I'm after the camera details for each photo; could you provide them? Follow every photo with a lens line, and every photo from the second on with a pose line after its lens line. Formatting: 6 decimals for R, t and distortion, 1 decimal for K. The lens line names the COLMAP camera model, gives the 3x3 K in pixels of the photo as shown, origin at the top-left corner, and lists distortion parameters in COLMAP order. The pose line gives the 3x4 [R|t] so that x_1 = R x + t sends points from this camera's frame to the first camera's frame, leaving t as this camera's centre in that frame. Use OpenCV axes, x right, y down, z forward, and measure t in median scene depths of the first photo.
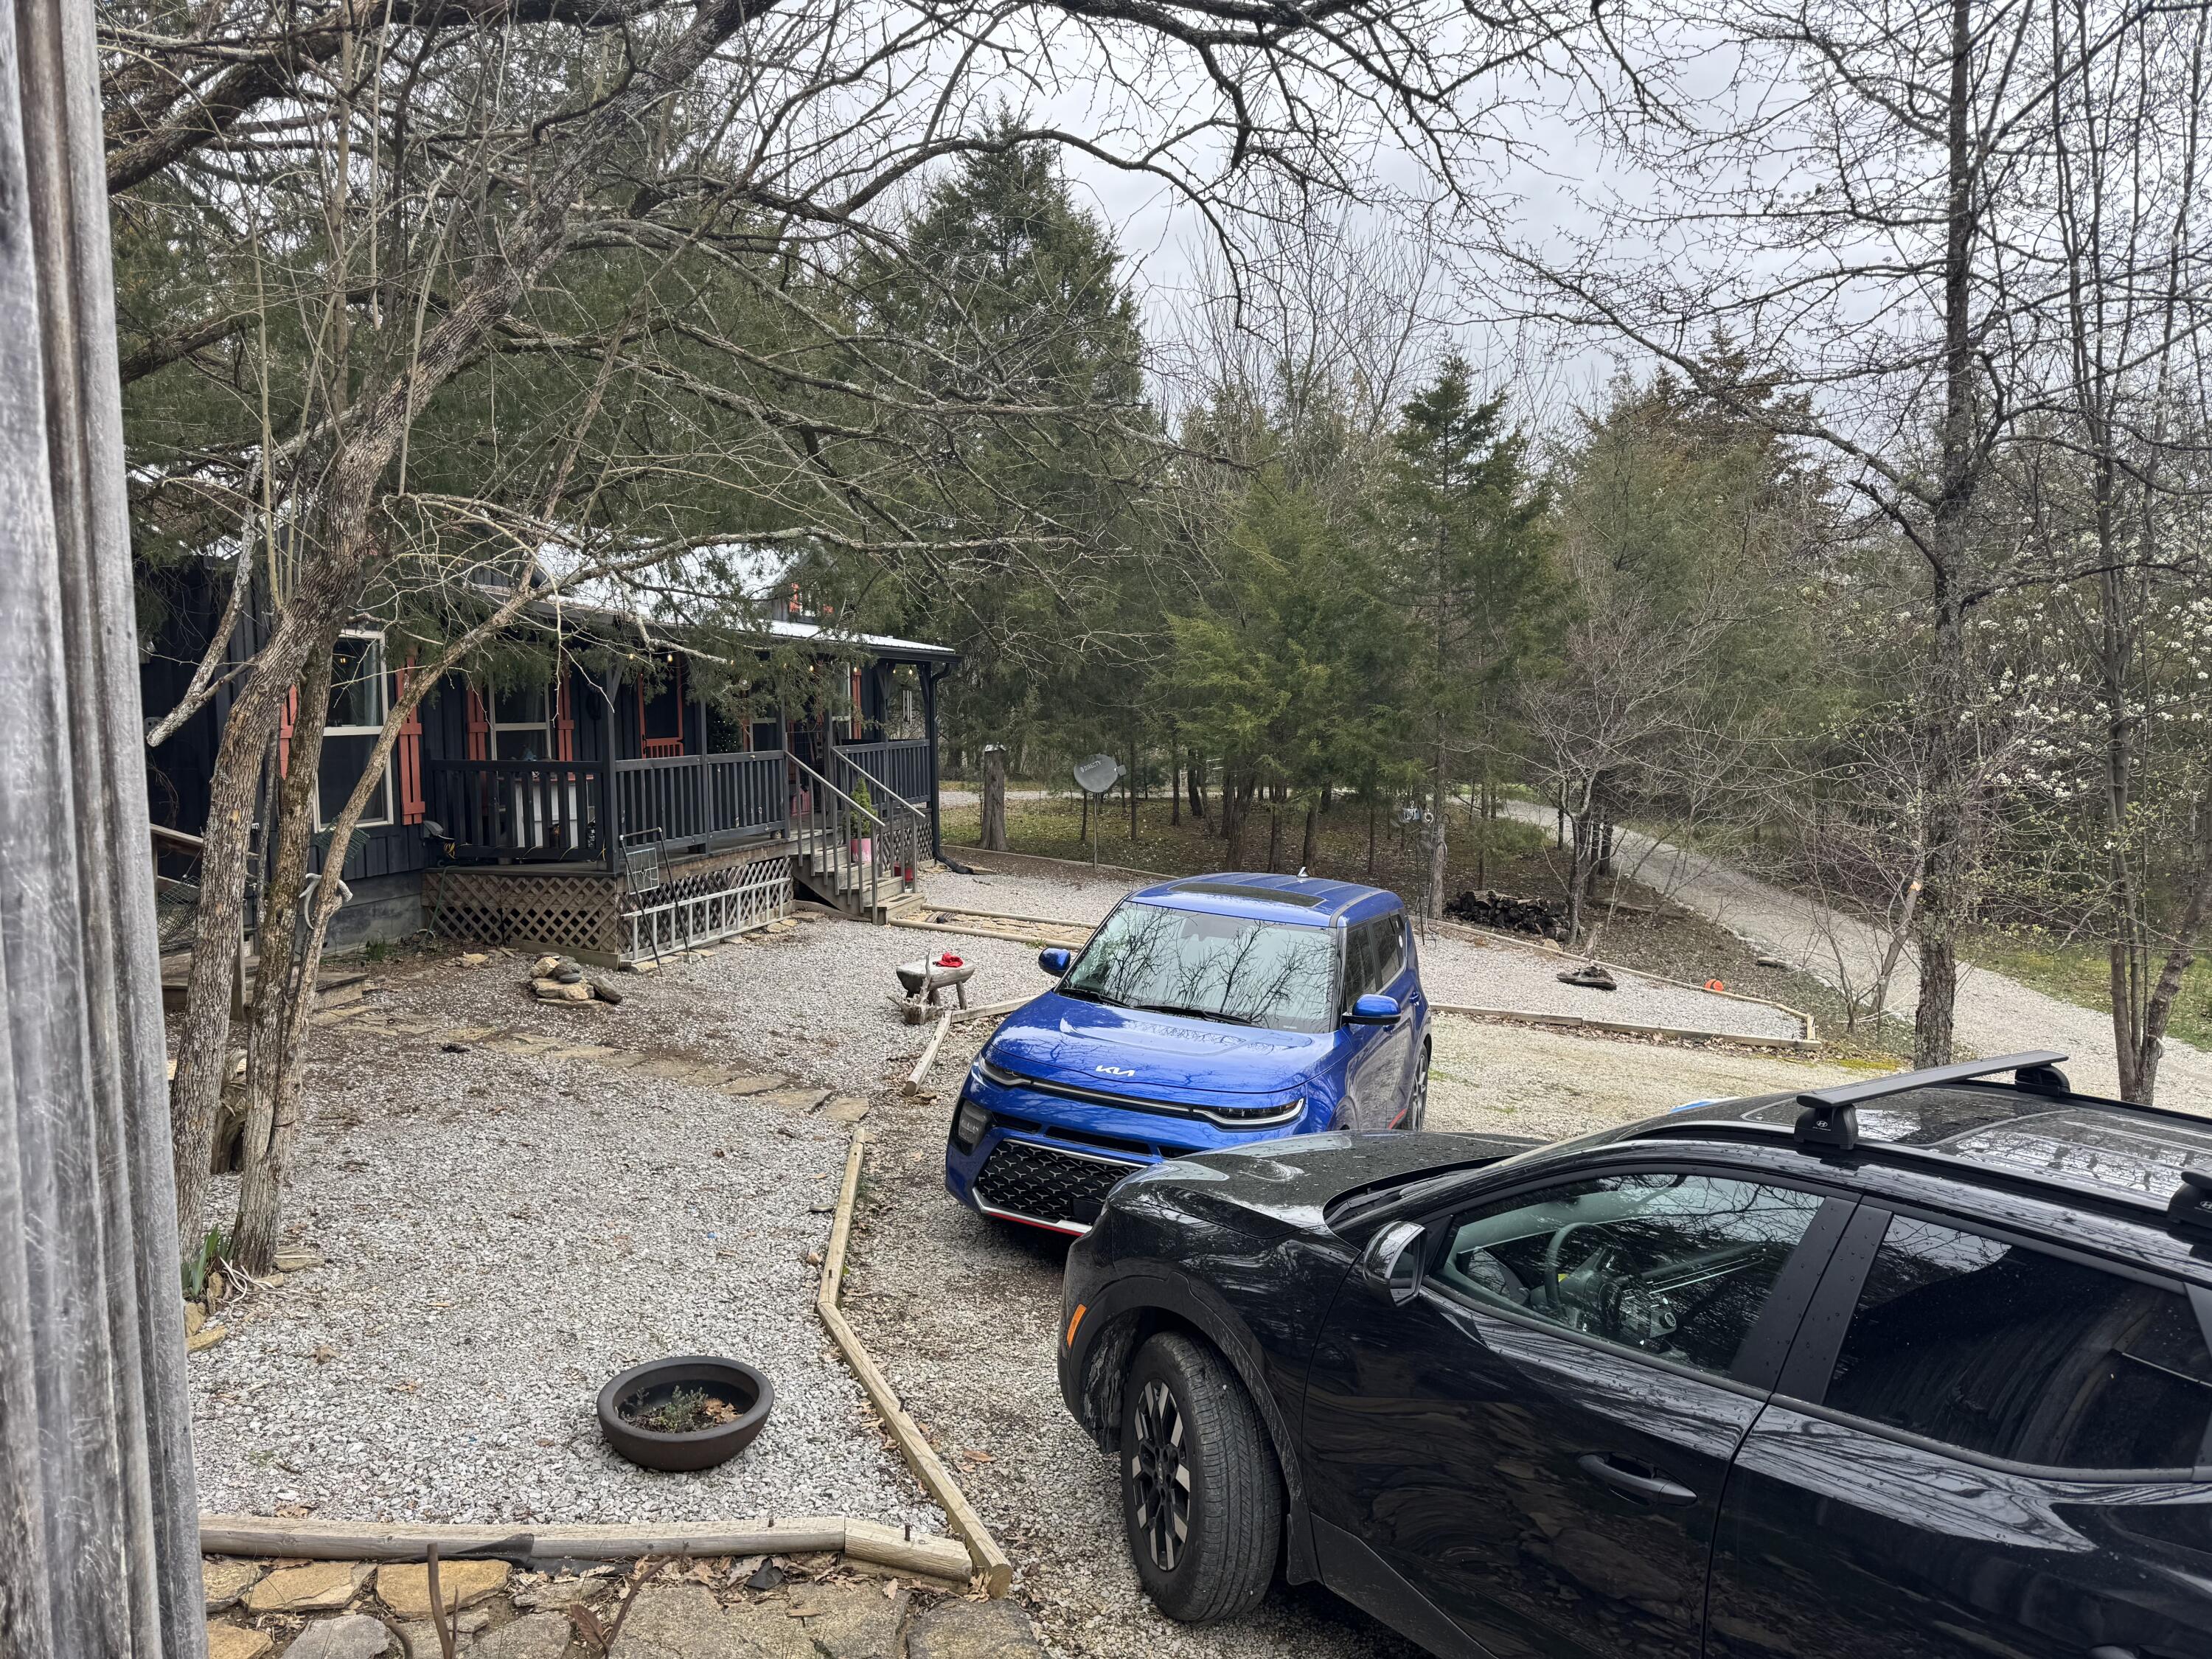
lens RADIAL K [[1558.9, 0, 1106.0], [0, 1558.9, 829.5], [0, 0, 1]] dist [0.183665, -0.320383]
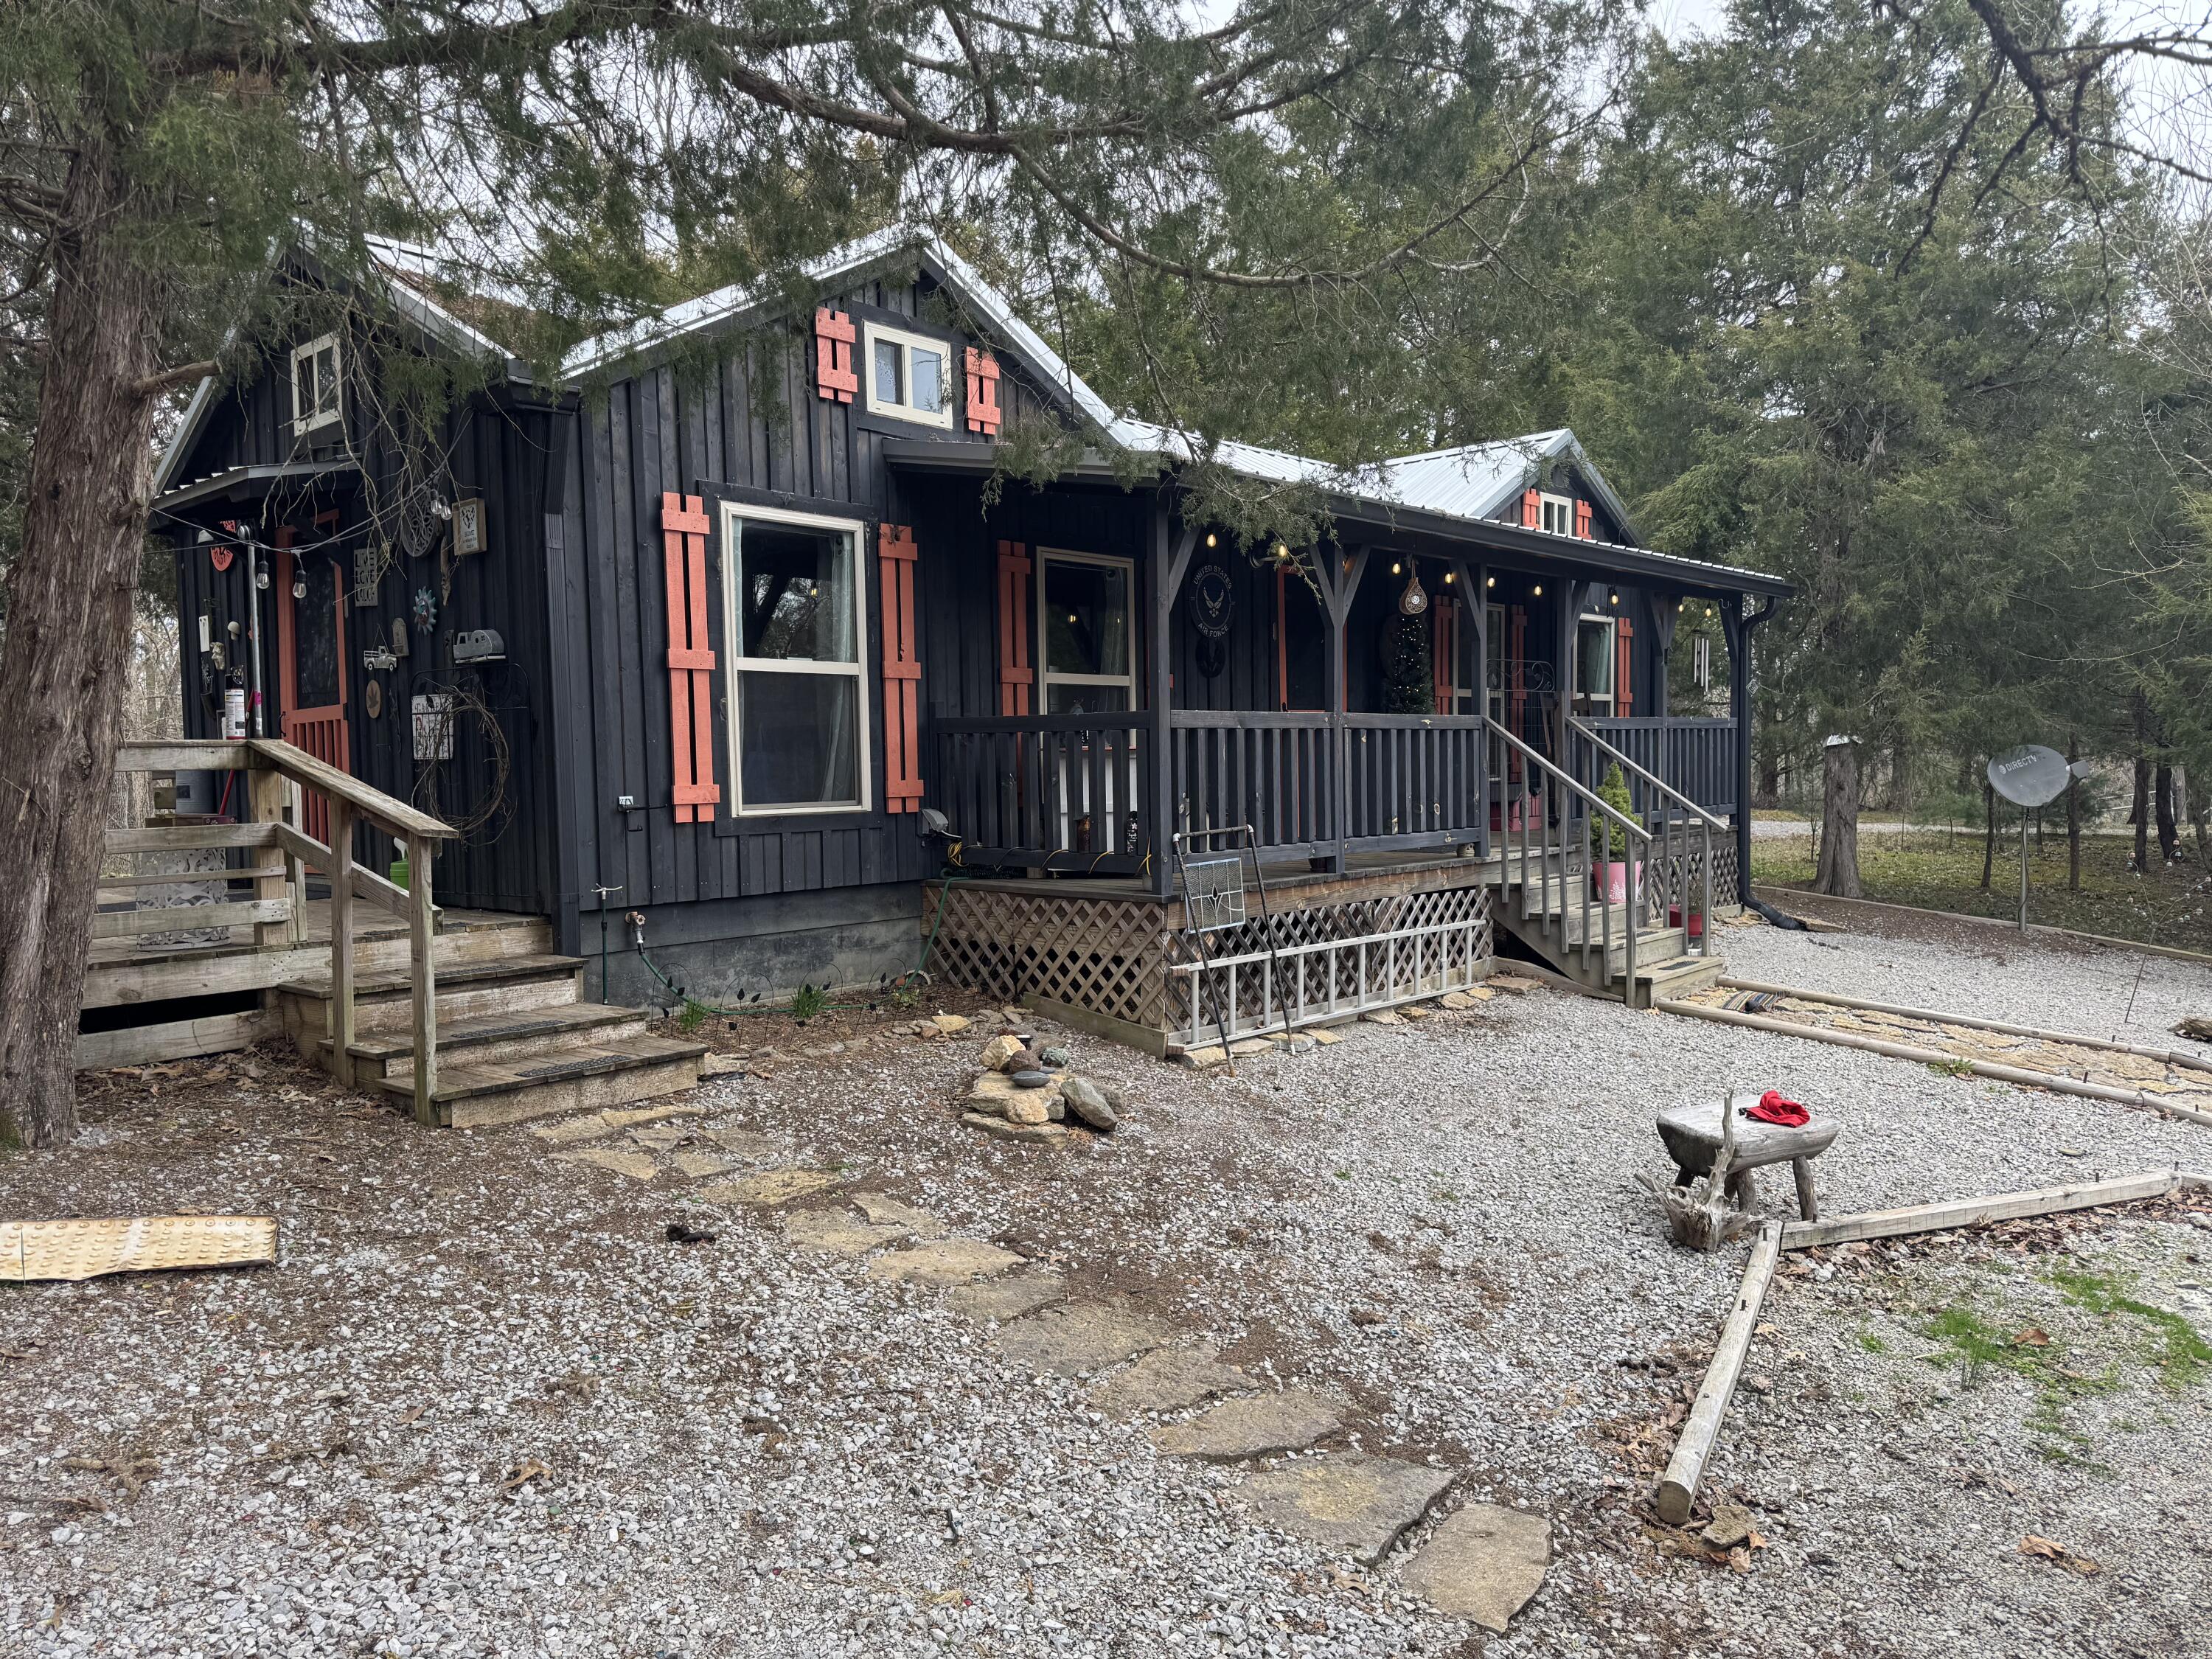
lens RADIAL K [[1558.9, 0, 1106.0], [0, 1558.9, 829.5], [0, 0, 1]] dist [0.183665, -0.320383]
pose [[0.883471, 0.015742, -0.468221, -0.049166], [-0.029680, 0.999308, -0.022405, 0.015034], [0.467544, 0.033691, 0.883327, 0.428061]]
